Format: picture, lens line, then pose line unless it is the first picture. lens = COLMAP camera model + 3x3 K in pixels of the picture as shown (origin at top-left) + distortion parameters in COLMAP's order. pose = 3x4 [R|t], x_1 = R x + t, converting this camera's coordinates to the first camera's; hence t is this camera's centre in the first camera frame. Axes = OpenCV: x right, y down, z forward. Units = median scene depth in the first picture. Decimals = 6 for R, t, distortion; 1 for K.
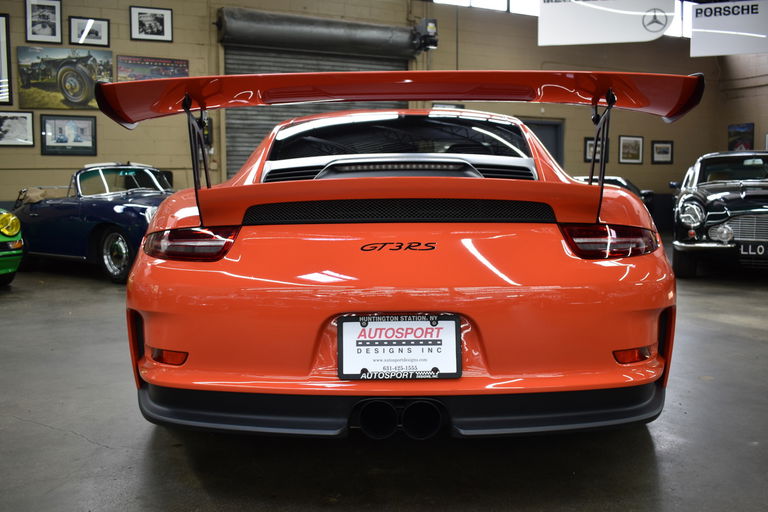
lens RADIAL K [[725.6, 0, 384.0], [0, 725.6, 256.0], [0, 0, 1]] dist [-0.079905, 0.008450]
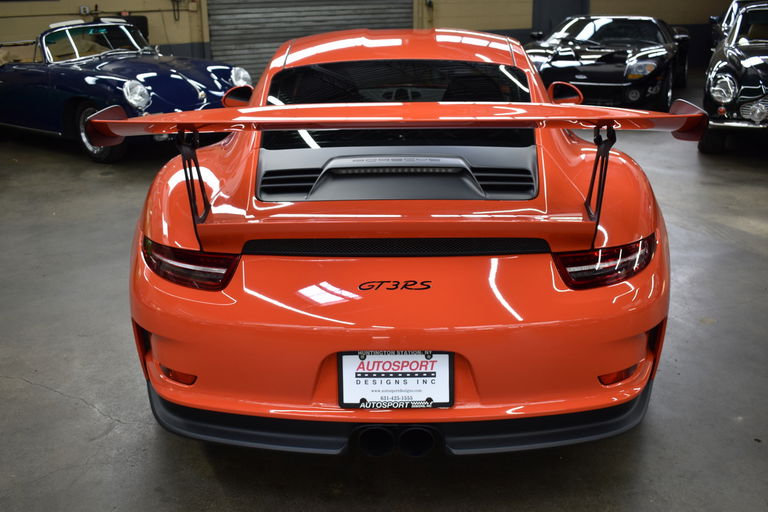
lens RADIAL K [[804.5, 0, 384.0], [0, 804.5, 256.0], [0, 0, 1]] dist [-0.069986, -0.002211]
pose [[0.999983, -0.003615, -0.004680, 0.009156], [0.004622, 0.971438, 0.237249, -0.304739], [0.003689, -0.237266, 0.971438, -0.096251]]
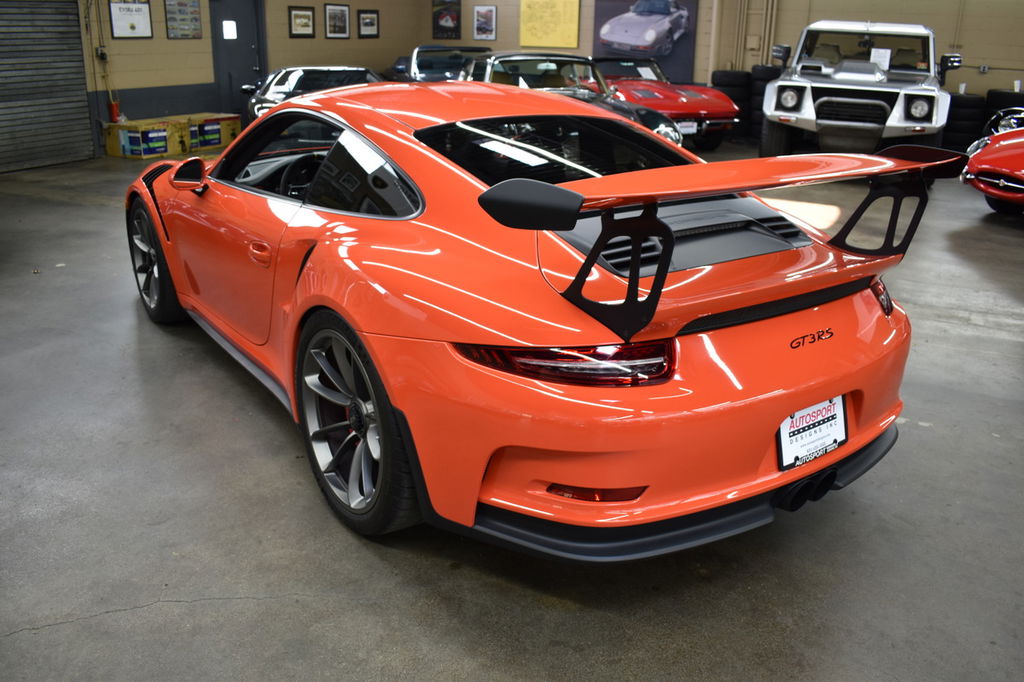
lens RADIAL K [[870.4, 0, 512.0], [0, 870.4, 341.0], [0, 0, 1]] dist [-0.088095, 0.014591]
pose [[0.792989, -0.180616, 0.581847, -0.983131], [0.026670, 0.964420, 0.263026, -0.325759], [-0.608651, -0.193059, 0.769592, 0.285636]]
